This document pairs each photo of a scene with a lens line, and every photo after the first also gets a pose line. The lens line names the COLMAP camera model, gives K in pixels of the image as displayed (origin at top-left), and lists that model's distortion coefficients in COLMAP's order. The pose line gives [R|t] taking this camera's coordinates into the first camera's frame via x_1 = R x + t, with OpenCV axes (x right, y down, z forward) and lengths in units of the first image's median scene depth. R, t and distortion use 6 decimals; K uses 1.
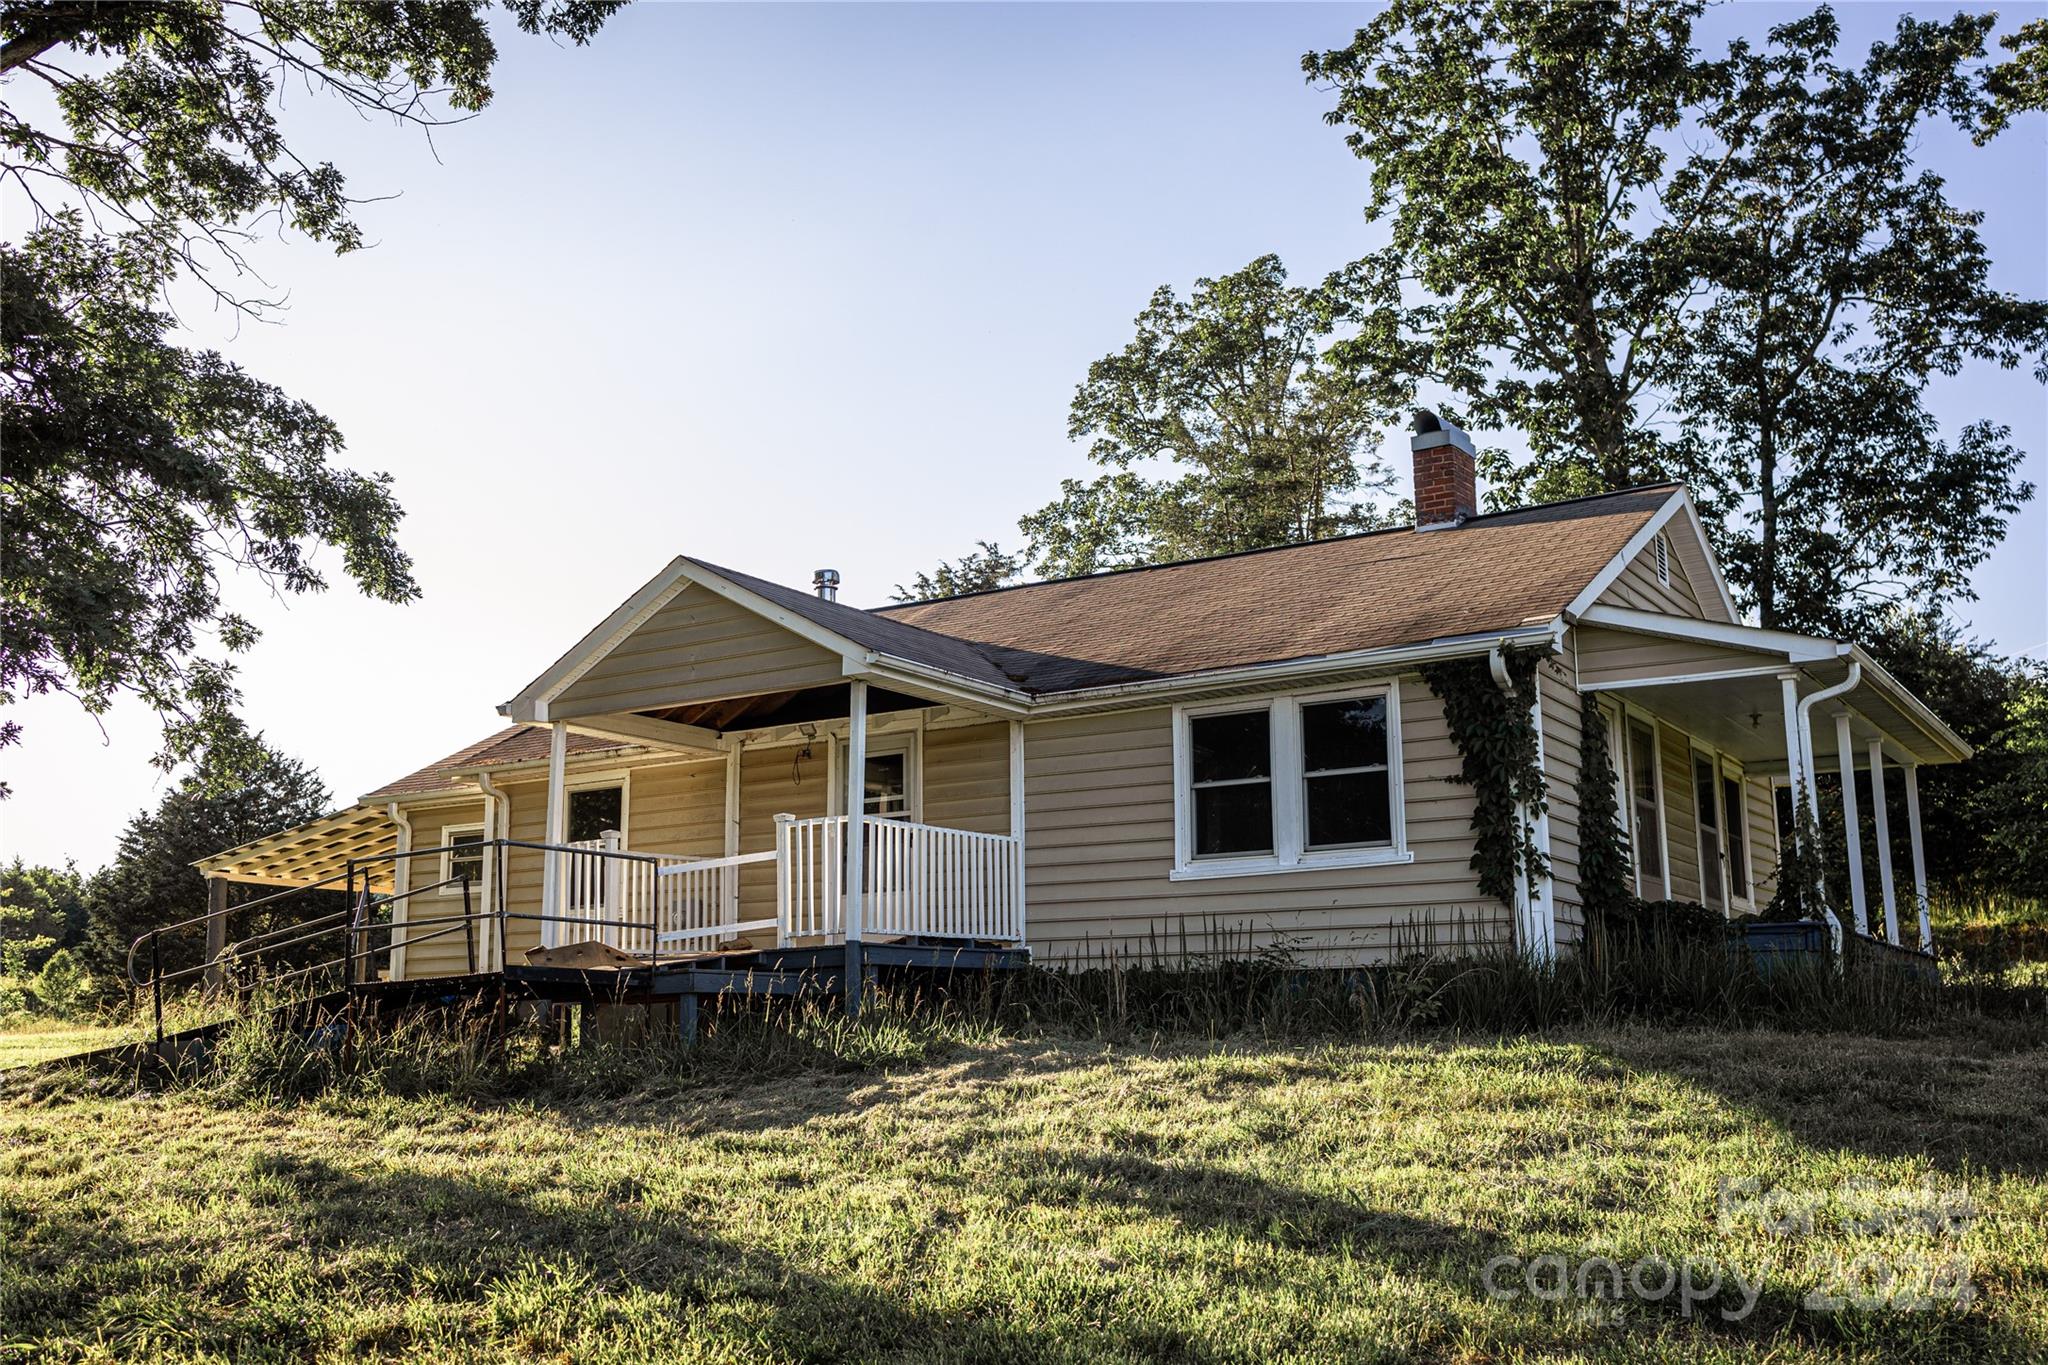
lens RADIAL K [[1947.0, 0, 1075.0], [0, 1947.0, 688.5], [0, 0, 1]] dist [-0.007995, -0.002914]
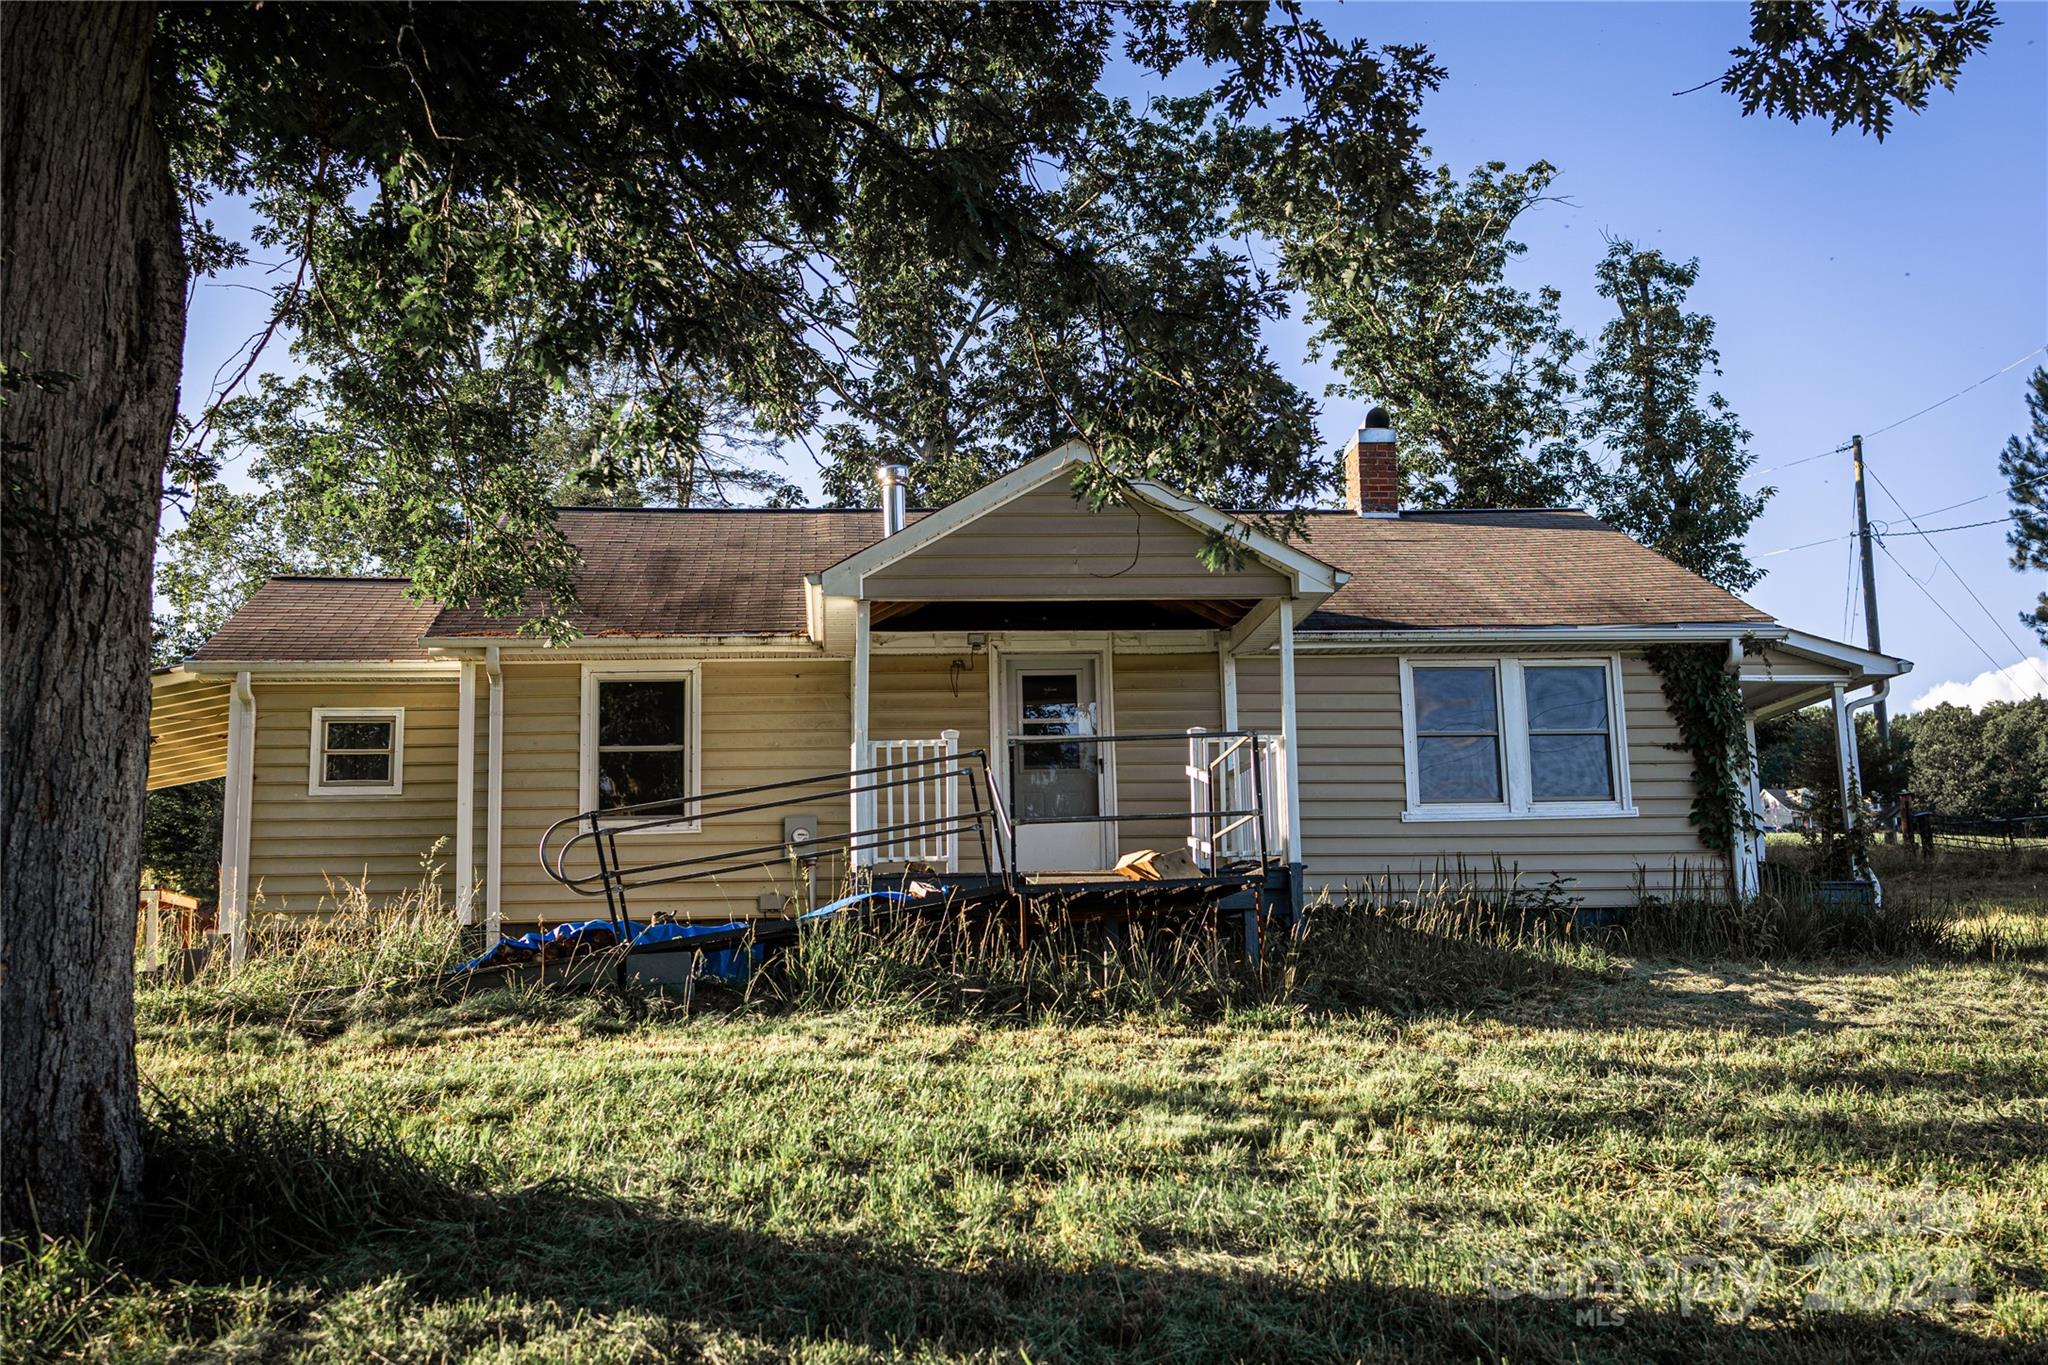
lens RADIAL K [[1947.0, 0, 1075.0], [0, 1947.0, 688.5], [0, 0, 1]] dist [-0.007995, -0.002914]
pose [[0.812449, 0.093580, 0.575473, -0.731372], [-0.097567, 0.994938, -0.024046, 0.072248], [-0.574811, -0.036611, 0.817467, 0.255013]]
